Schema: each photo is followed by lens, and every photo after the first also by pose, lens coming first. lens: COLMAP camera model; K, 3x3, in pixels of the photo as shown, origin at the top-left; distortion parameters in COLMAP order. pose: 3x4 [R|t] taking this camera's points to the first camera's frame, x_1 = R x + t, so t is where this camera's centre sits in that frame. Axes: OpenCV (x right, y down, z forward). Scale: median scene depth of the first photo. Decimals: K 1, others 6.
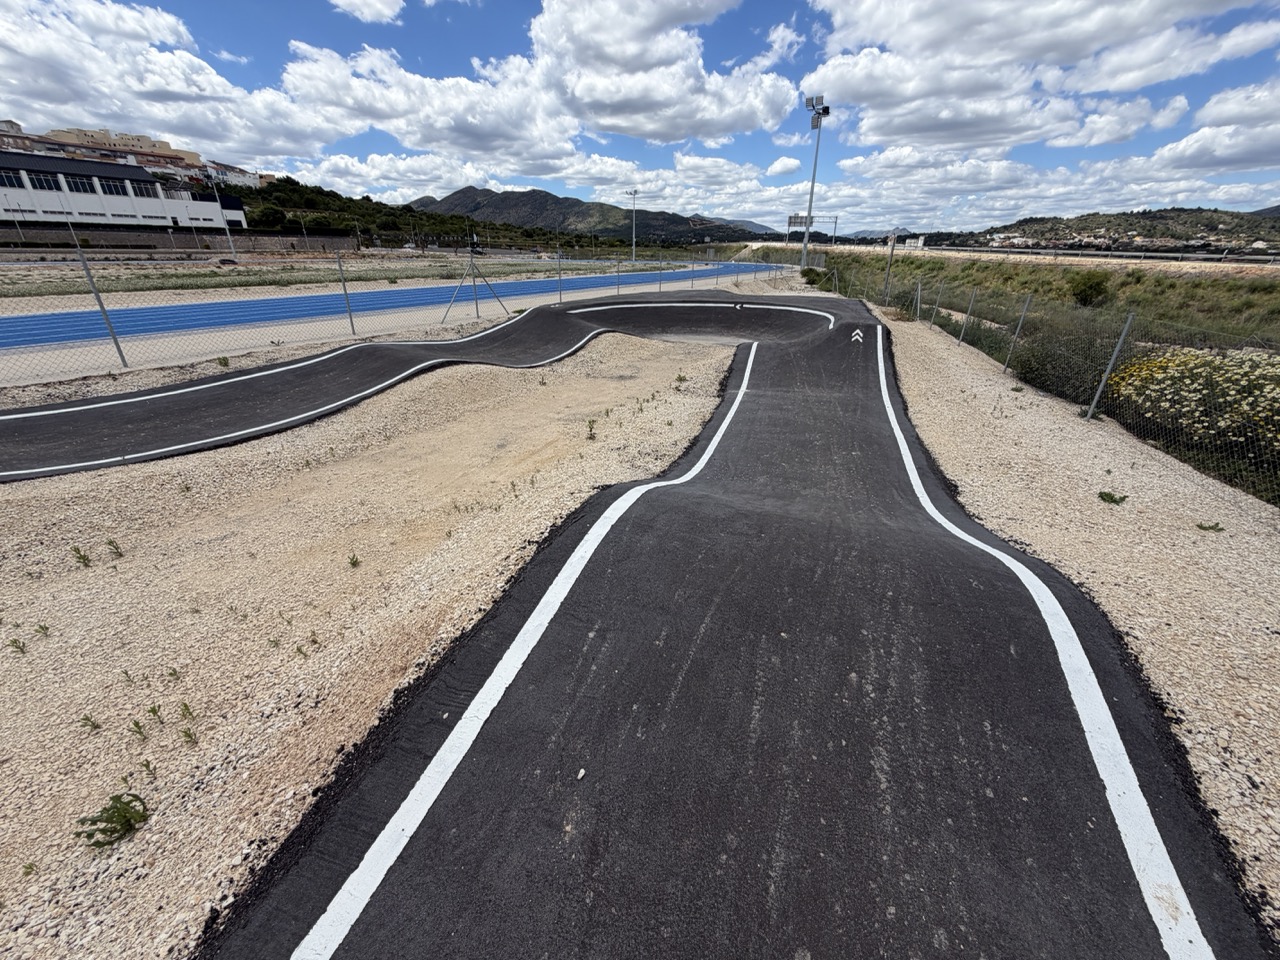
lens RADIAL K [[506.6, 0, 636.1], [0, 506.6, 481.0], [0, 0, 1]] dist [-0.000168, 0.000131]
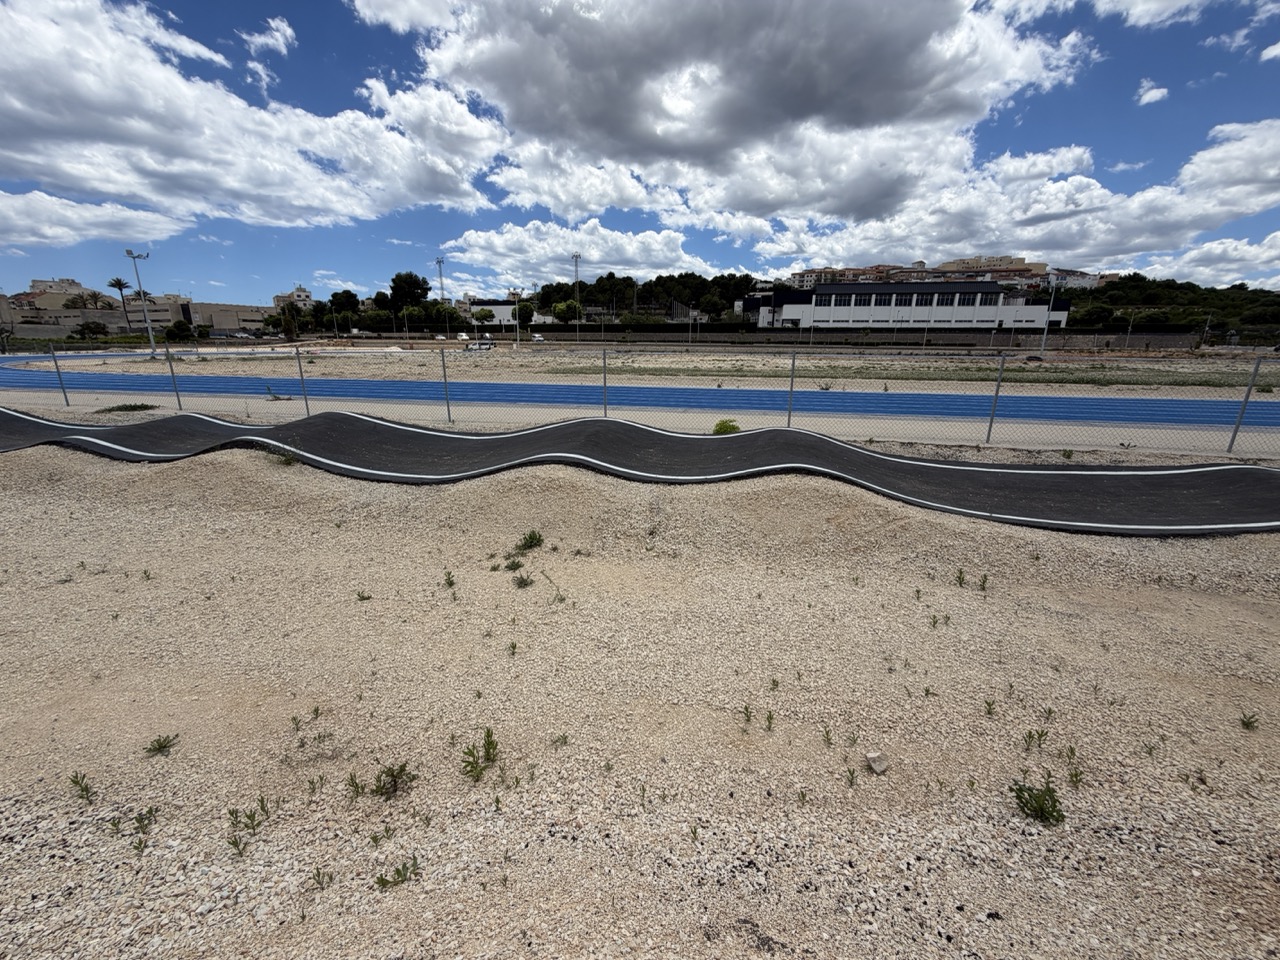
lens RADIAL K [[510.5, 0, 638.5], [0, 510.5, 481.0], [0, 0, 1]] dist [0.000001, -0.000166]
pose [[0.296841, 0.245344, -0.922871, -0.003166], [-0.399325, 0.909767, 0.113418, 0.001816], [0.867424, 0.334859, 0.368028, -0.005100]]
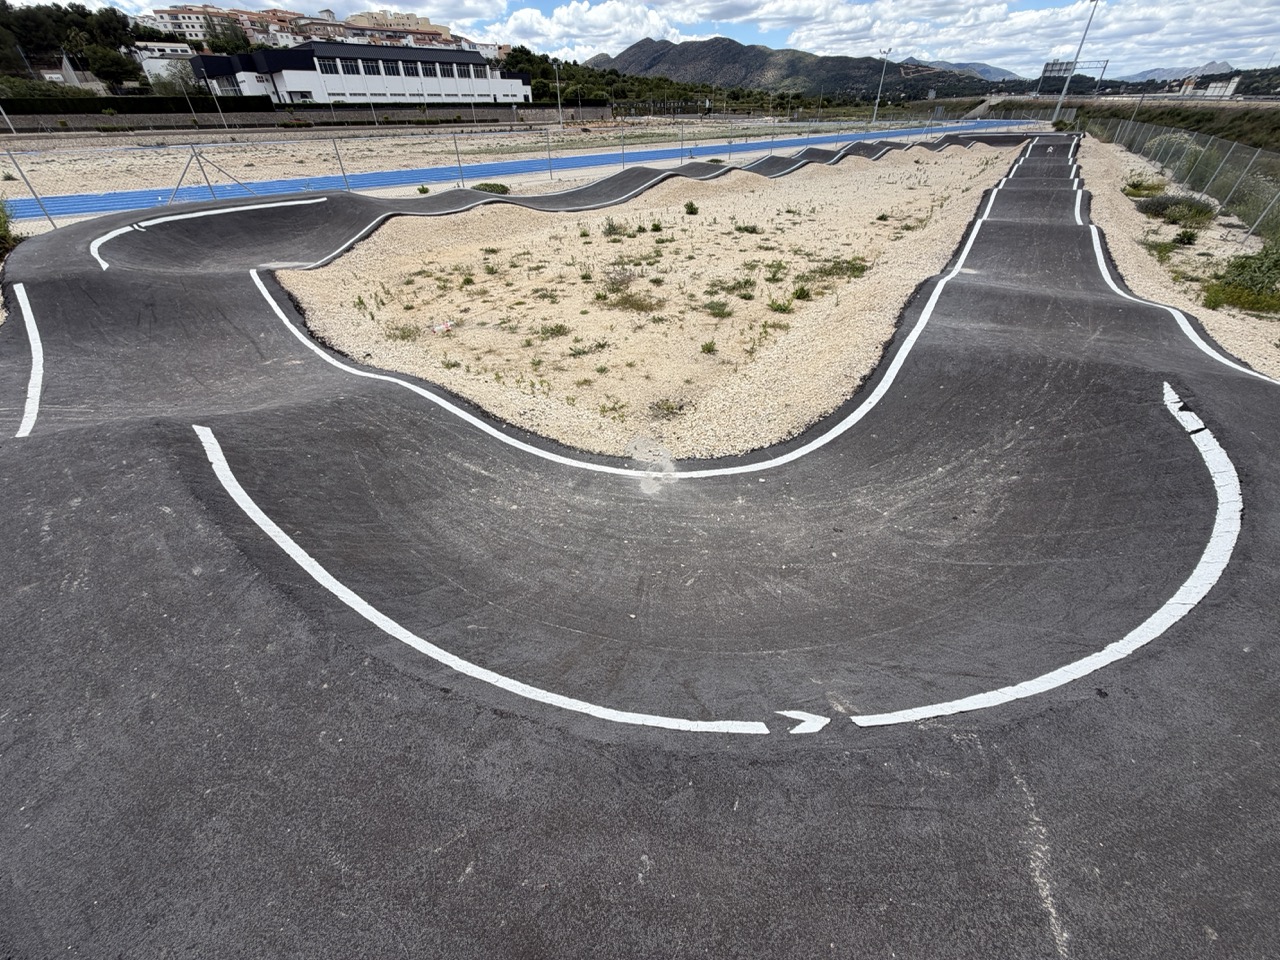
lens RADIAL K [[502.6, 0, 632.3], [0, 502.6, 480.2], [0, 0, 1]] dist [-0.000898, 0.000252]
pose [[0.955984, 0.149556, -0.252445, -0.053719], [-0.095660, 0.972204, 0.213704, 0.066673], [0.277389, -0.180148, 0.943717, -0.150495]]
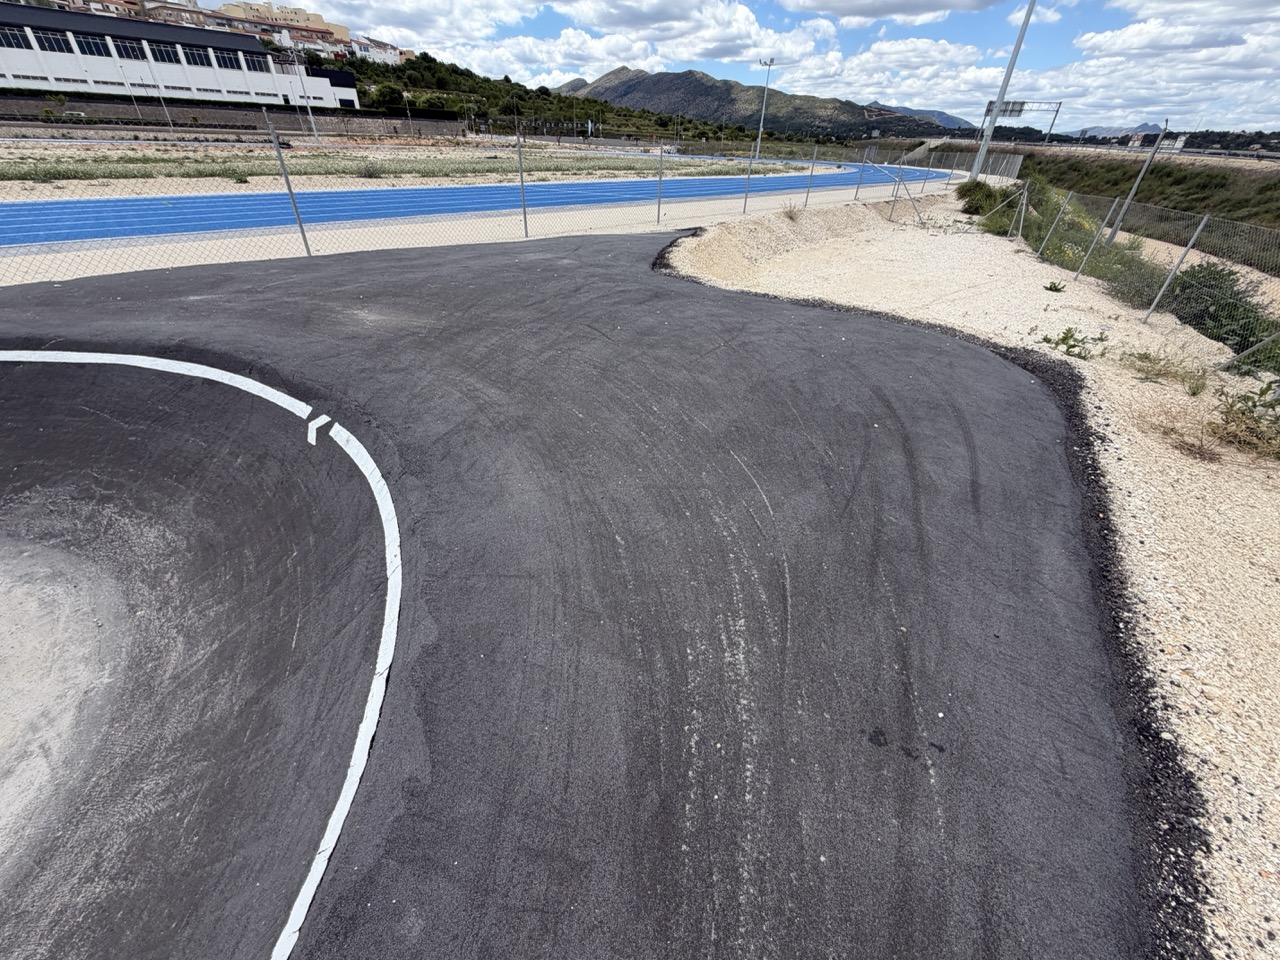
lens RADIAL K [[507.7, 0, 639.9], [0, 507.7, 478.2], [0, 0, 1]] dist [-0.000631, 0.000005]
pose [[0.968210, 0.155216, -0.196157, 0.024330], [-0.123145, 0.978352, 0.166323, -0.025173], [0.217726, -0.136880, 0.966364, 0.057070]]
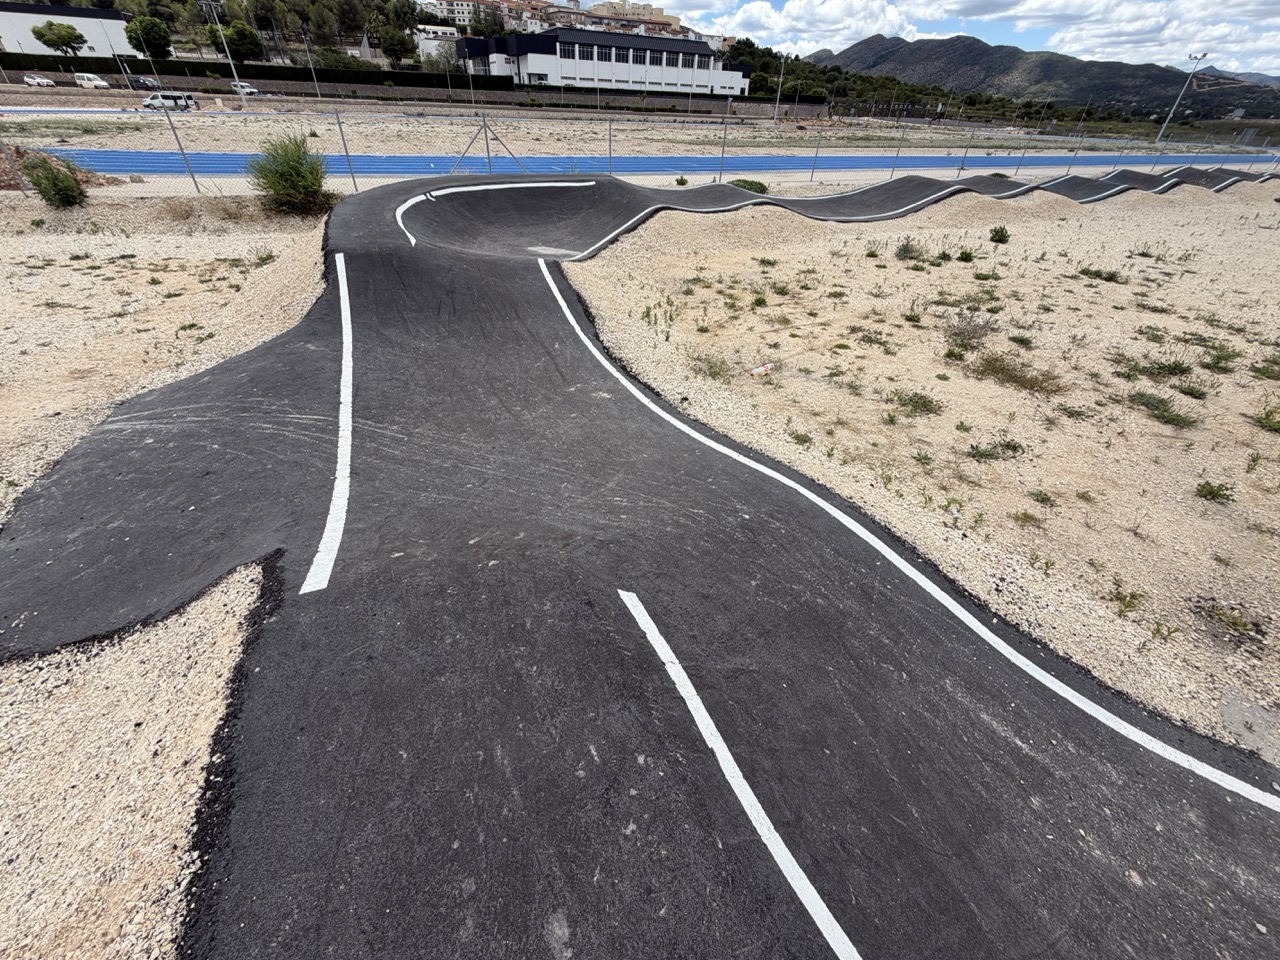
lens RADIAL K [[500.9, 0, 636.5], [0, 500.9, 478.6], [0, 0, 1]] dist [0.000107, -0.000101]
pose [[0.815477, 0.357260, -0.455370, -0.066511], [-0.260778, 0.929173, 0.261979, 0.065331], [0.516712, -0.094888, 0.850885, -0.146858]]
